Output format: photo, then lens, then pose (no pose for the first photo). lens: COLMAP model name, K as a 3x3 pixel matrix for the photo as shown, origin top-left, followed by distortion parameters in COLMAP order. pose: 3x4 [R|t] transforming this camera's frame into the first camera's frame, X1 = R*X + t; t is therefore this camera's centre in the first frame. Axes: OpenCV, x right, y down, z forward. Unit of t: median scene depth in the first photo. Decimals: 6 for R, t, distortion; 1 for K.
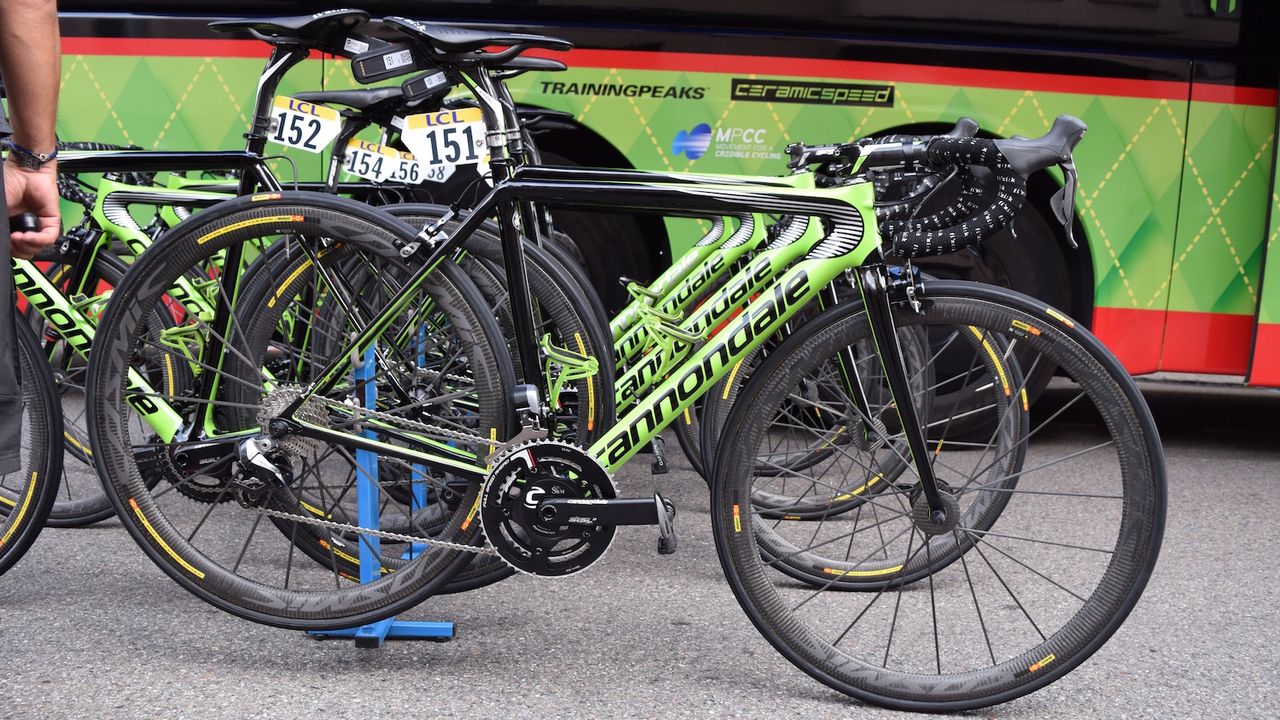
lens RADIAL K [[1032.8, 0, 634.7], [0, 1032.8, 363.1], [0, 0, 1]] dist [-0.080017, 0.001484]
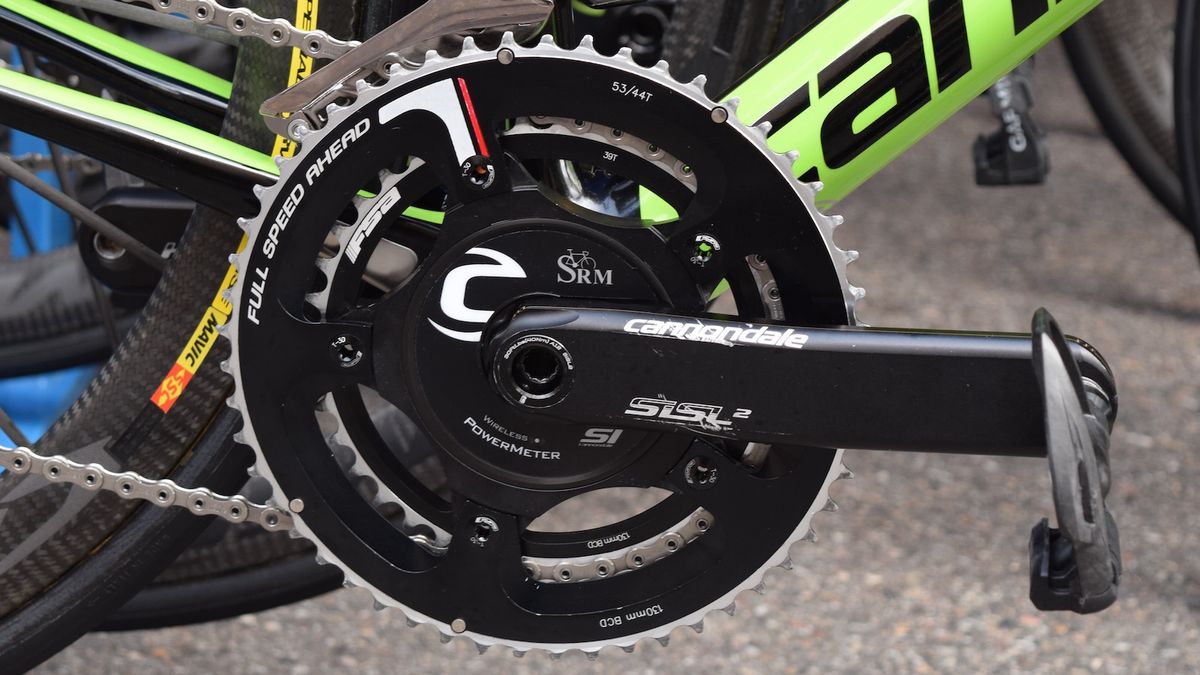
lens RADIAL K [[3148.1, 0, 595.0], [0, 3148.1, 336.5], [0, 0, 1]] dist [0.048488, 0.000000]
pose [[0.995664, 0.067642, -0.063859, -0.028188], [-0.054210, 0.979778, 0.192603, 0.007088], [0.075596, -0.188306, 0.979197, 0.336732]]
